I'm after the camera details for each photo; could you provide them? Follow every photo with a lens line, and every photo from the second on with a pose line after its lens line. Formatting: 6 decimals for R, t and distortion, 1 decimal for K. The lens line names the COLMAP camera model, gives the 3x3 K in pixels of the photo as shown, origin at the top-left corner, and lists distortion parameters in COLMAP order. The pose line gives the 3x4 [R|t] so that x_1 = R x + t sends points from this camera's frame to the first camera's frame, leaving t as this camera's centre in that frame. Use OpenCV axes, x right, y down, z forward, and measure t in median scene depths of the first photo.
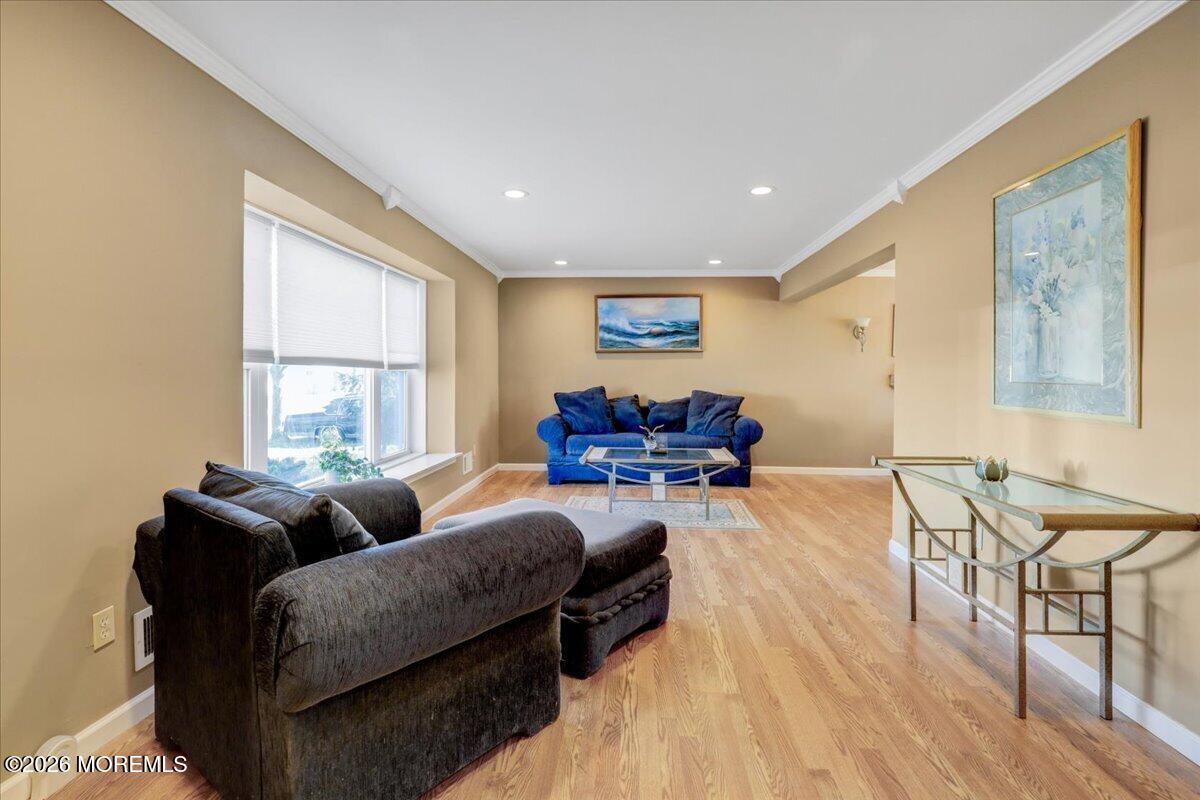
lens RADIAL K [[555.7, 0, 600.5], [0, 555.7, 380.7], [0, 0, 1]] dist [0.000741, 0.000536]
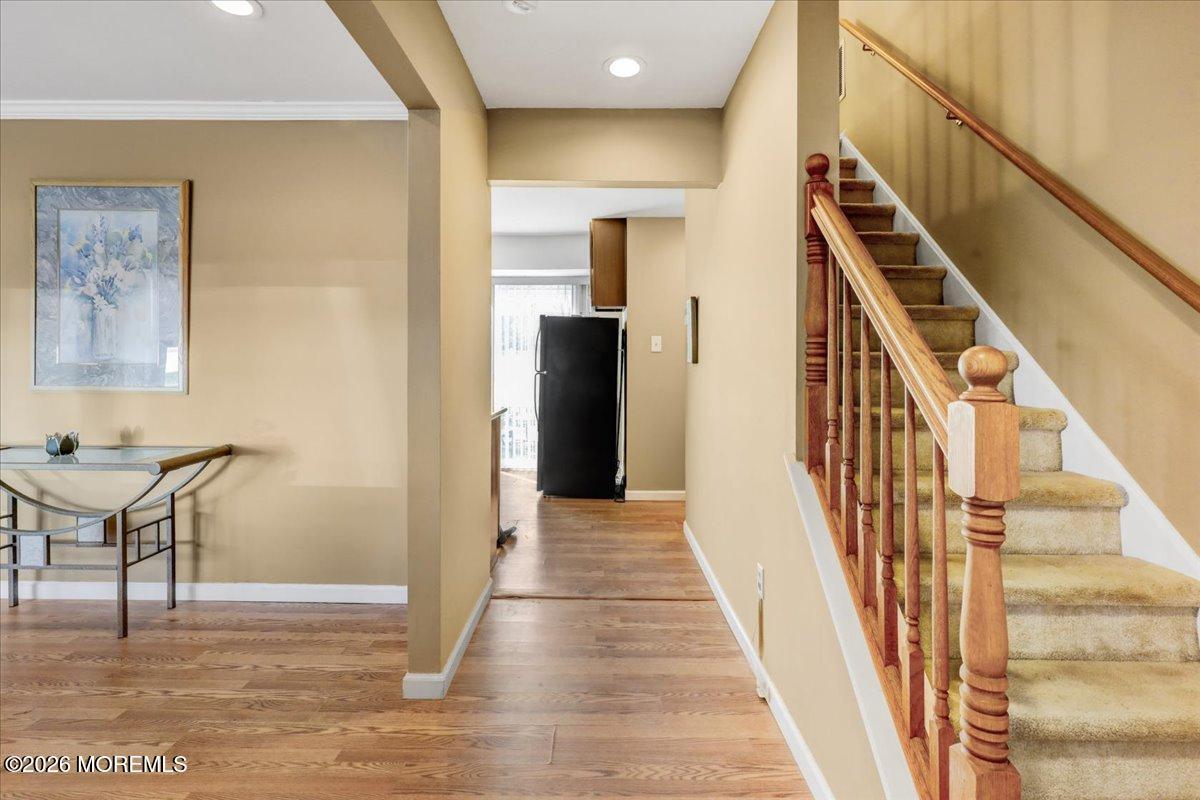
lens RADIAL K [[600.5, 0, 597.9], [0, 600.5, 356.7], [0, 0, 1]] dist [-0.000371, -0.000064]
pose [[-0.041760, 0.002361, 0.999125, -0.552978], [0.007170, 0.999972, -0.002063, -0.001020], [-0.999102, 0.007078, -0.041776, 0.007527]]
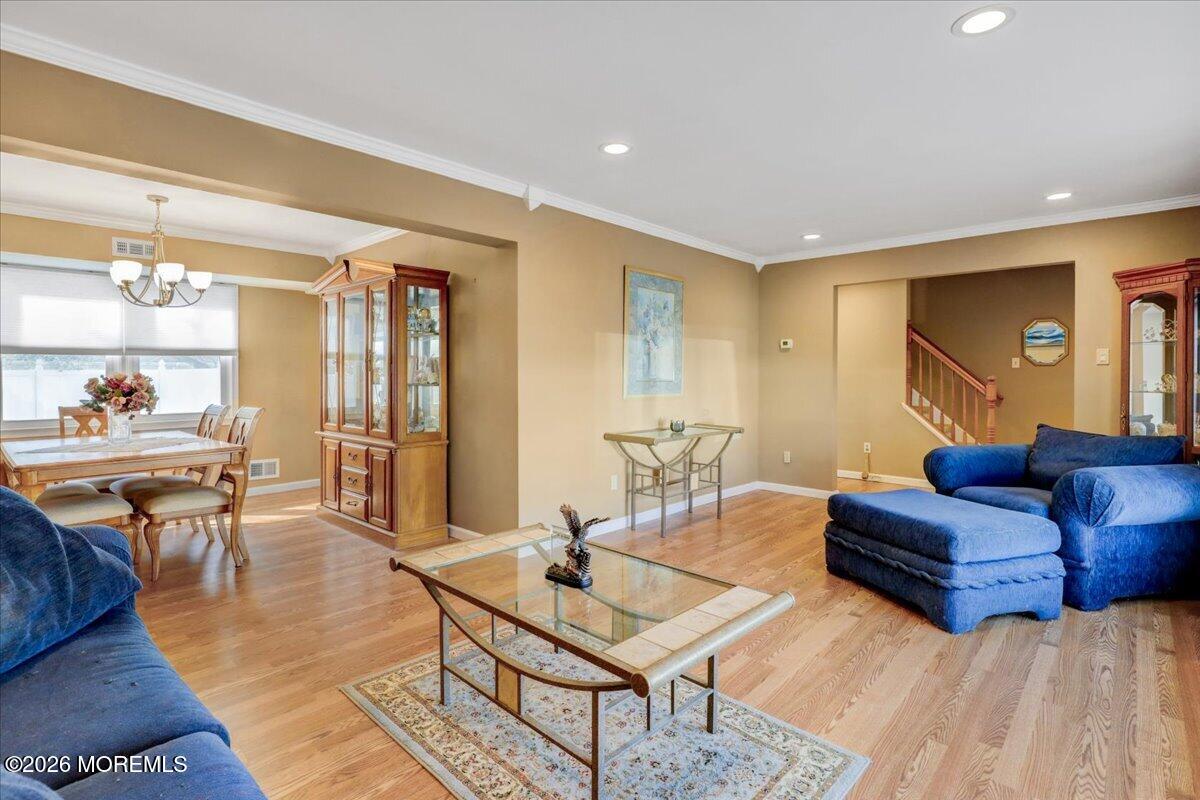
lens RADIAL K [[573.3, 0, 604.7], [0, 573.3, 381.8], [0, 0, 1]] dist [-0.020490, -0.000414]
pose [[-0.777824, -0.004050, 0.628469, -0.379818], [0.009294, 0.999796, 0.017945, -0.033756], [-0.628414, 0.019799, -0.777627, 2.934391]]
